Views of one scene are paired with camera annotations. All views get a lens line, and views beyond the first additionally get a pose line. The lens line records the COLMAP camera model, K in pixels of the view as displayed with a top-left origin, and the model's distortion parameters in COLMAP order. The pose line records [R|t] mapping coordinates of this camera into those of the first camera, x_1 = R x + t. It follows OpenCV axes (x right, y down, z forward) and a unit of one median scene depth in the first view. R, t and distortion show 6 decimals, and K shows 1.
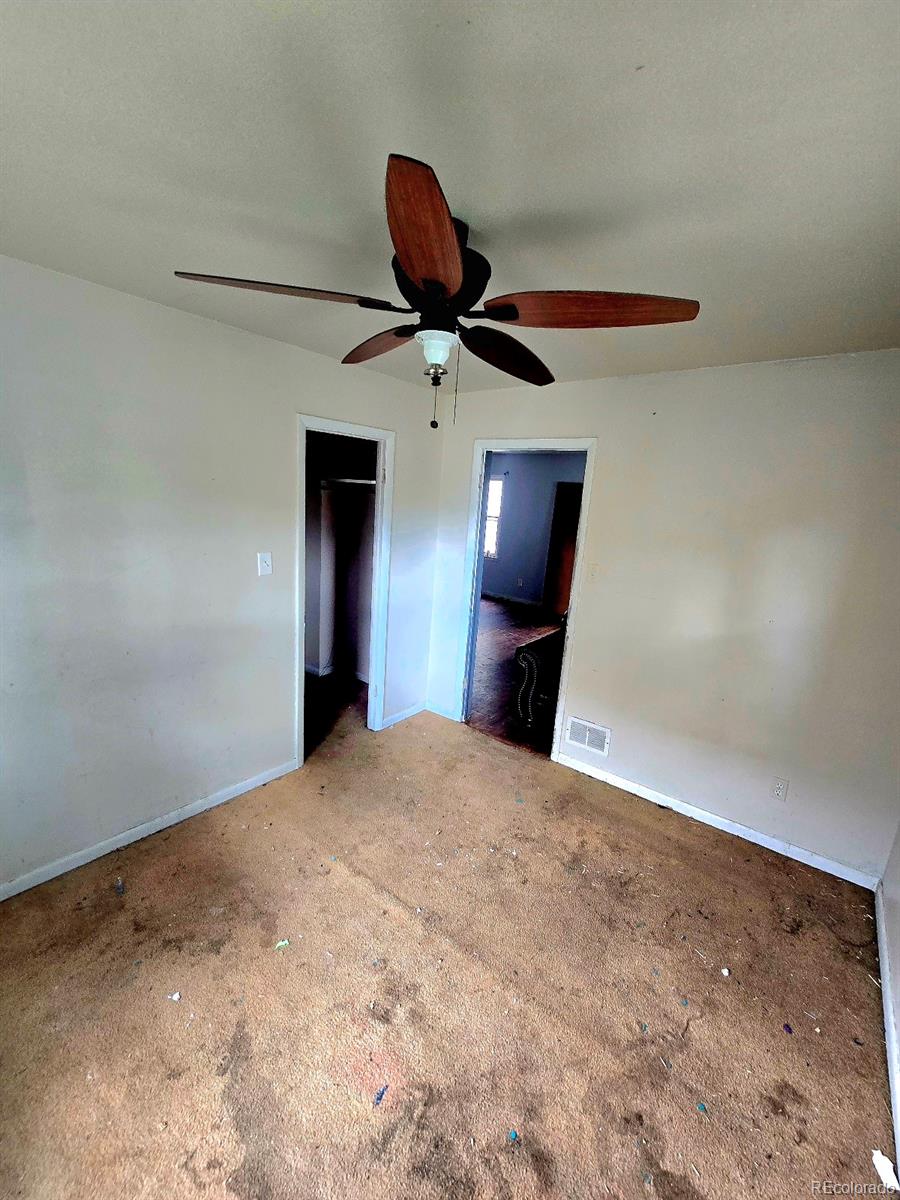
lens RADIAL K [[489.7, 0, 450.4], [0, 489.7, 600.3], [0, 0, 1]] dist [-0.006533, 0.001468]
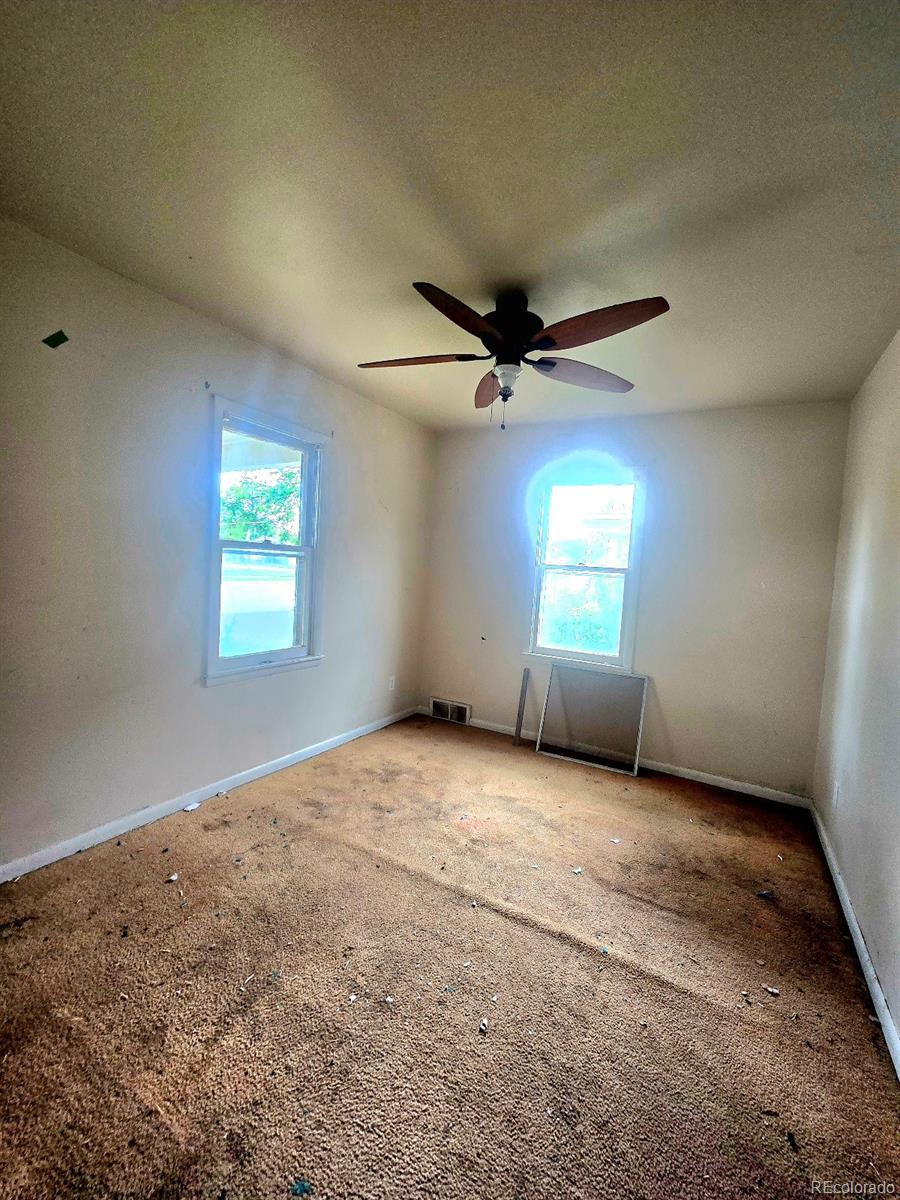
lens RADIAL K [[489.7, 0, 451.0], [0, 489.7, 598.1], [0, 0, 1]] dist [-0.006533, 0.001468]
pose [[-0.980289, -0.117349, -0.158940, 0.216473], [-0.156732, 0.951702, 0.264005, -0.179921], [0.120283, 0.283712, -0.951336, 1.888033]]
